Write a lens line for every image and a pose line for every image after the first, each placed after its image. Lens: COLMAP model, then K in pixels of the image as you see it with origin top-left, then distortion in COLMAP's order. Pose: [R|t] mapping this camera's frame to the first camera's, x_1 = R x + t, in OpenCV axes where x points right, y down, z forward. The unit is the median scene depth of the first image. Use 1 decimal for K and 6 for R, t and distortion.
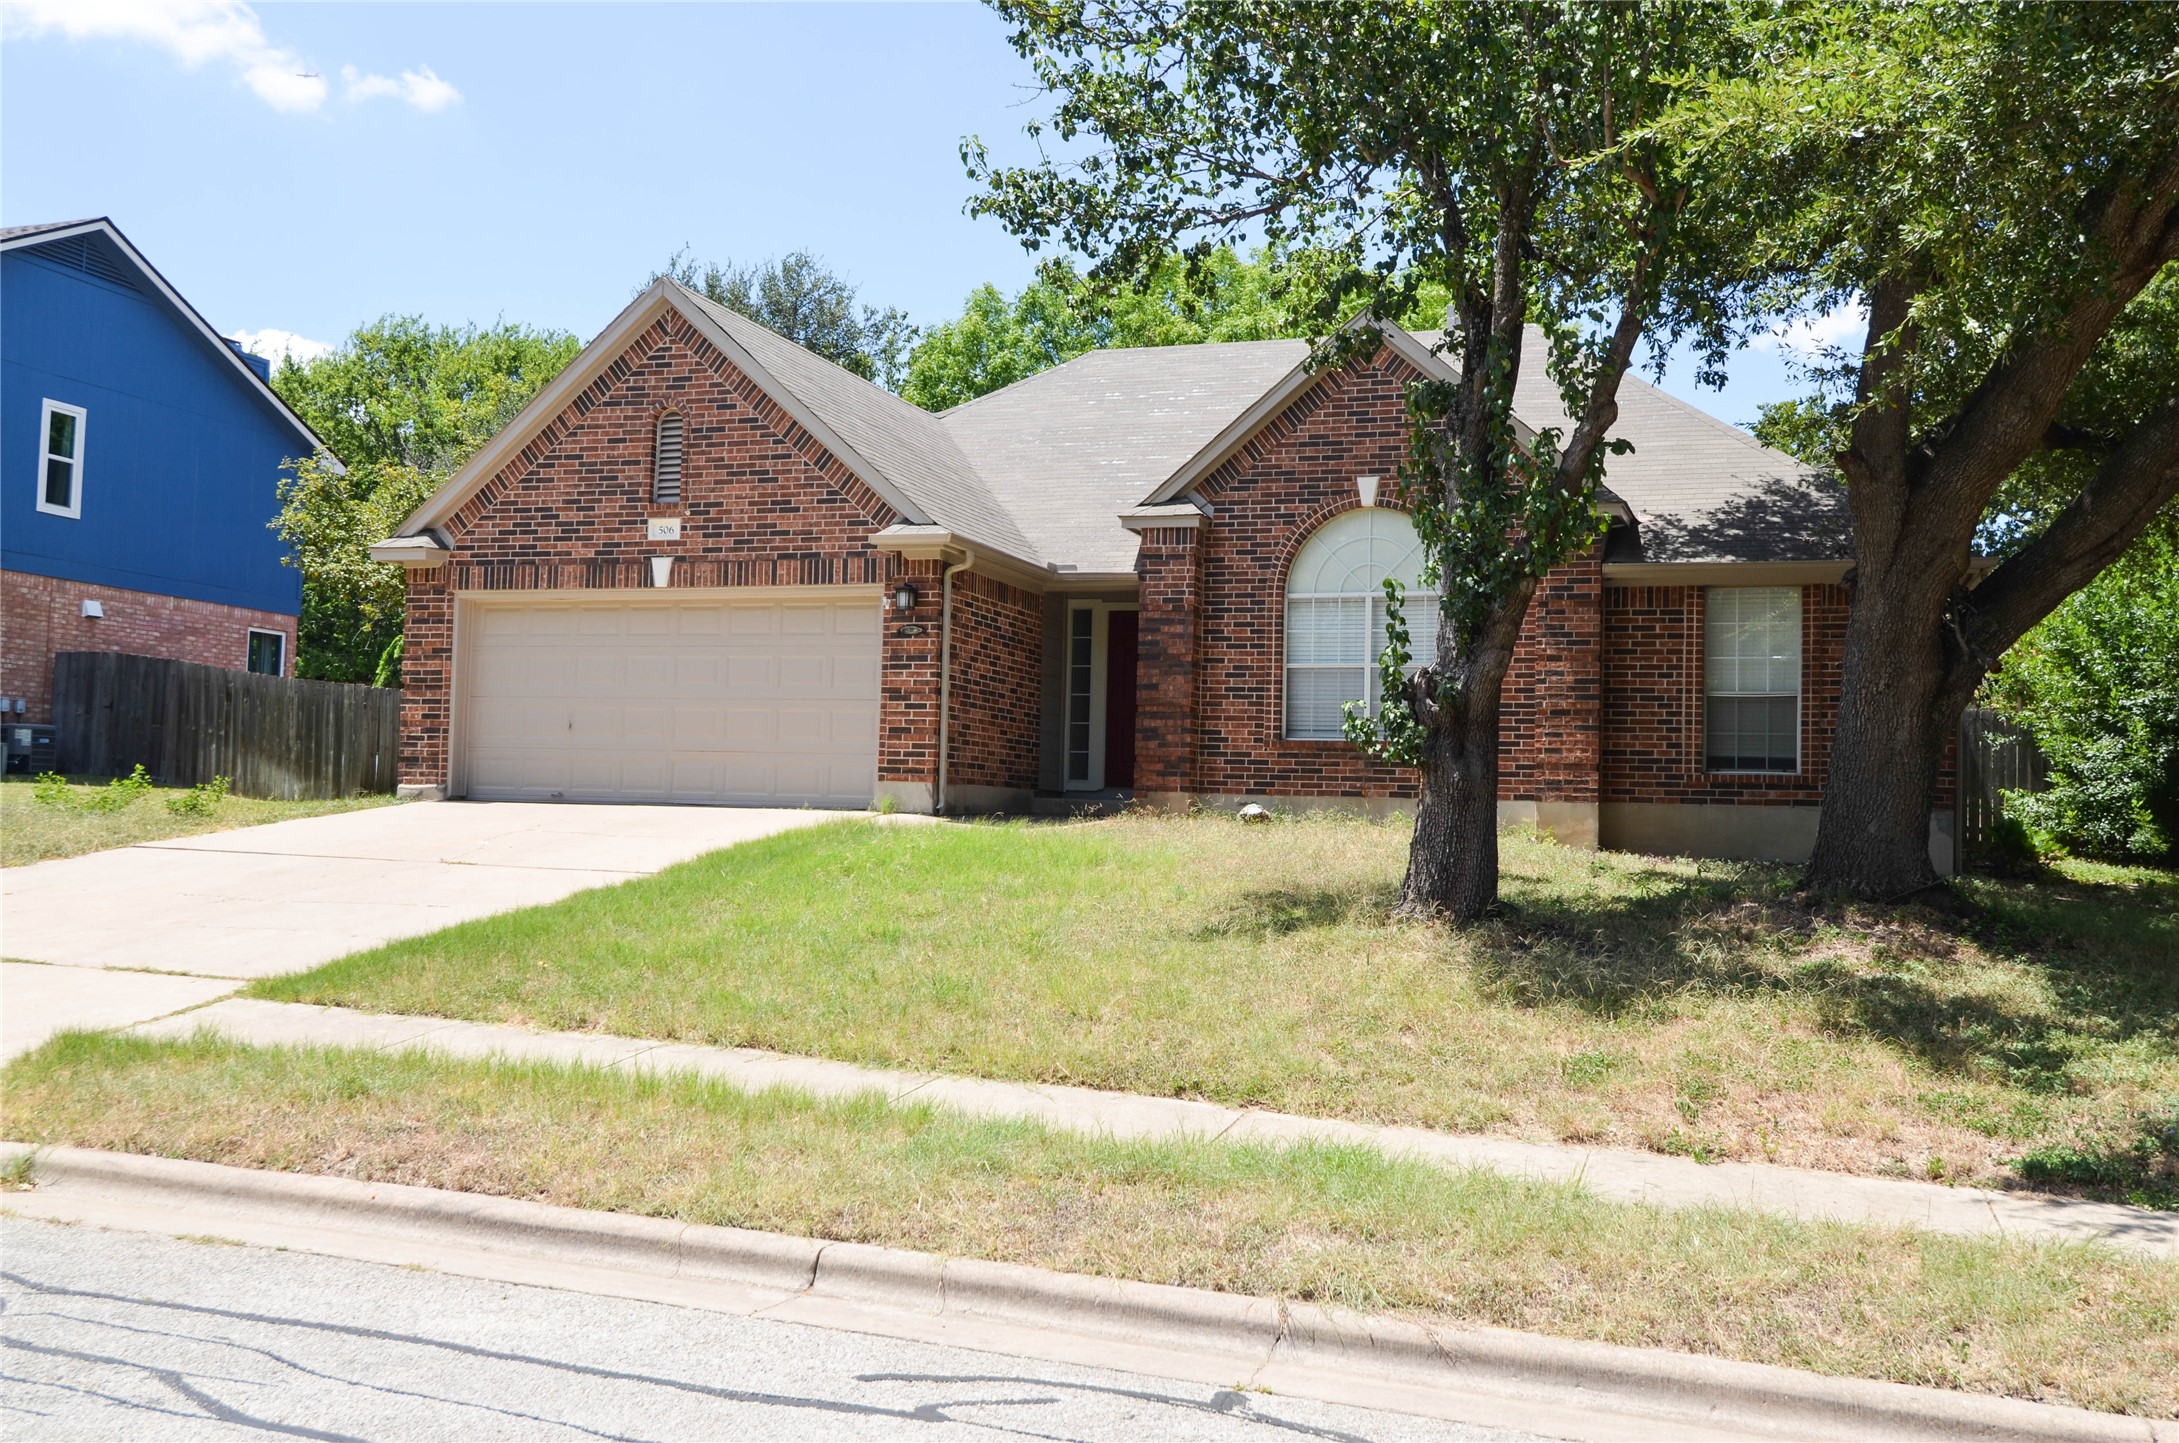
lens RADIAL K [[2052.7, 0, 1094.0], [0, 2052.7, 719.1], [0, 0, 1]] dist [0.008782, 0.000000]
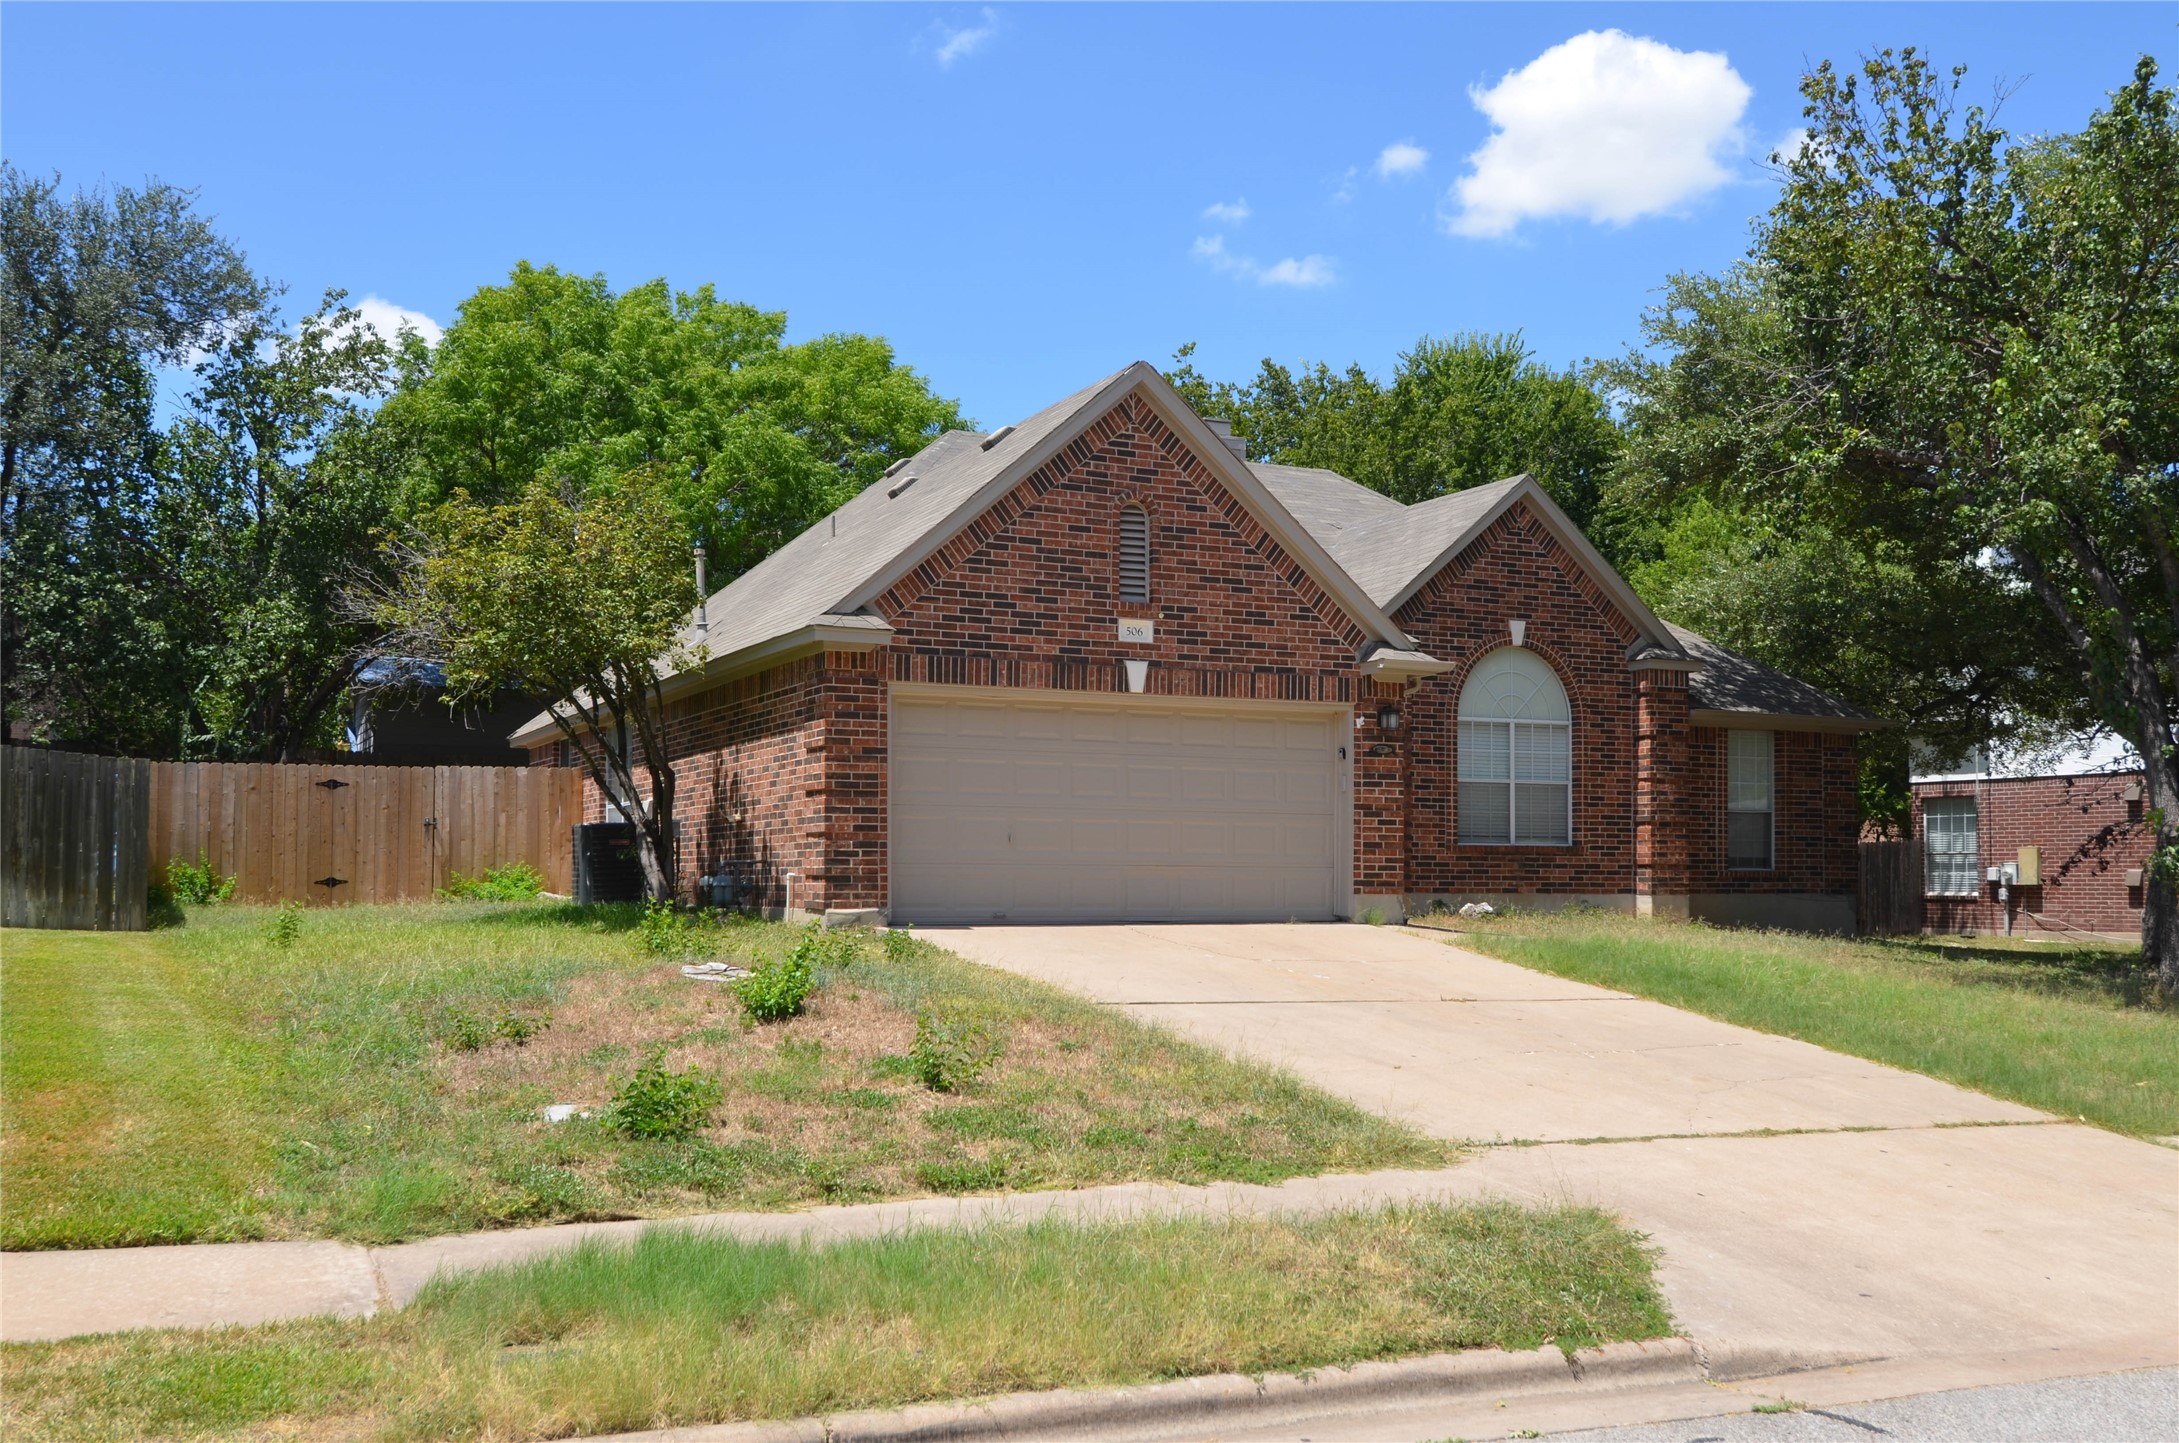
lens RADIAL K [[2052.7, 0, 1140.1], [0, 2052.7, 848.6], [0, 0, 1]] dist [0.008782, 0.000000]
pose [[0.699721, -0.012006, 0.714315, -0.883822], [-0.020941, 0.999084, 0.037306, -0.028070], [-0.714109, -0.041062, 0.698829, 0.339095]]
